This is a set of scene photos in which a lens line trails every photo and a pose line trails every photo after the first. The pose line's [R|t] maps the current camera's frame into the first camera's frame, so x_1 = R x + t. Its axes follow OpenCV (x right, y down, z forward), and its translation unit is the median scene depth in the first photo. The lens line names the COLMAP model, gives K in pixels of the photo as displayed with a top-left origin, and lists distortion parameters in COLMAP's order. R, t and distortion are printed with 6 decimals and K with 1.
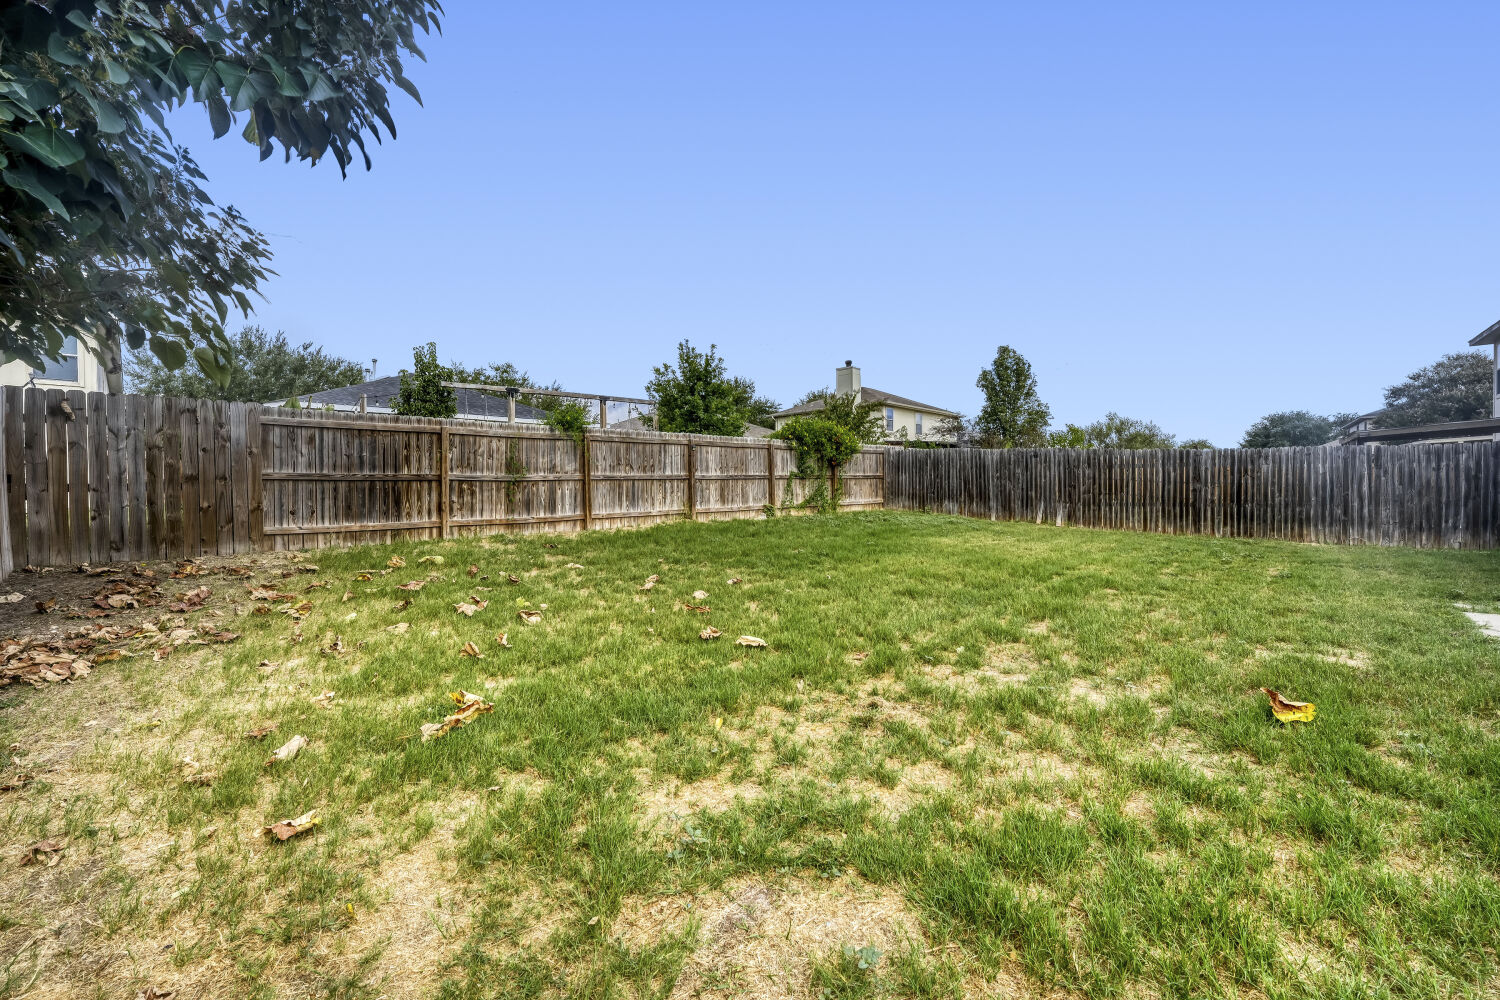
lens RADIAL K [[620.1, 0, 753.1], [0, 620.1, 493.4], [0, 0, 1]] dist [-0.025644, 0.004664]
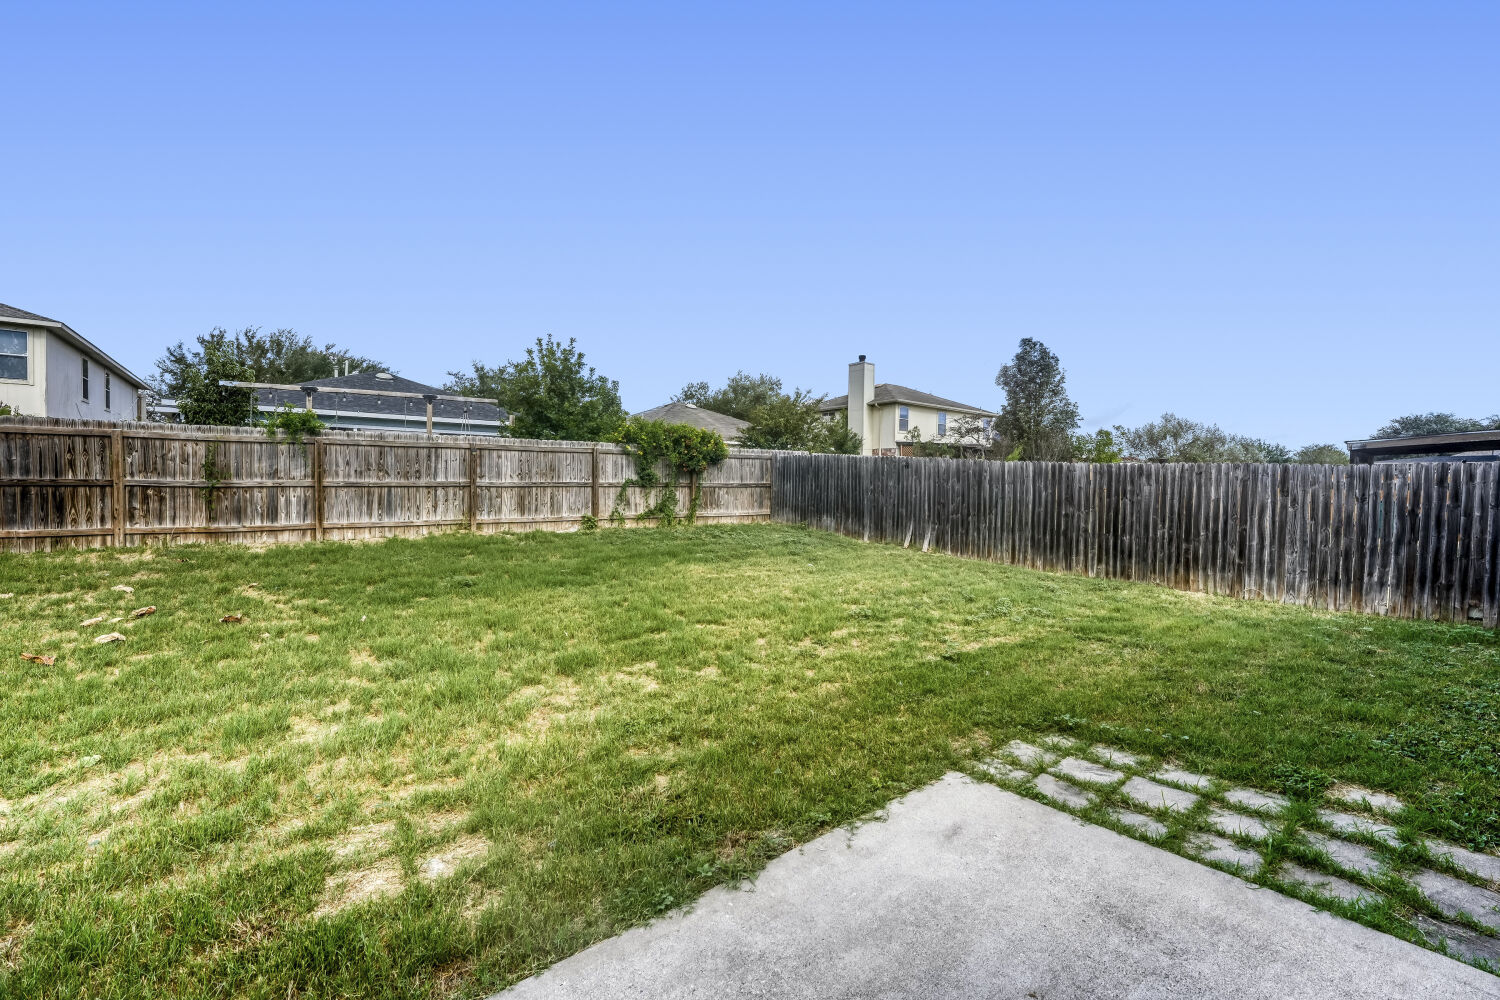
lens RADIAL K [[620.1, 0, 747.0], [0, 620.1, 504.5], [0, 0, 1]] dist [-0.025644, 0.004664]
pose [[0.988581, 0.027524, -0.148155, 0.435561], [-0.024250, 0.999421, 0.023864, -0.028132], [0.148727, -0.019998, 0.988676, 0.159142]]
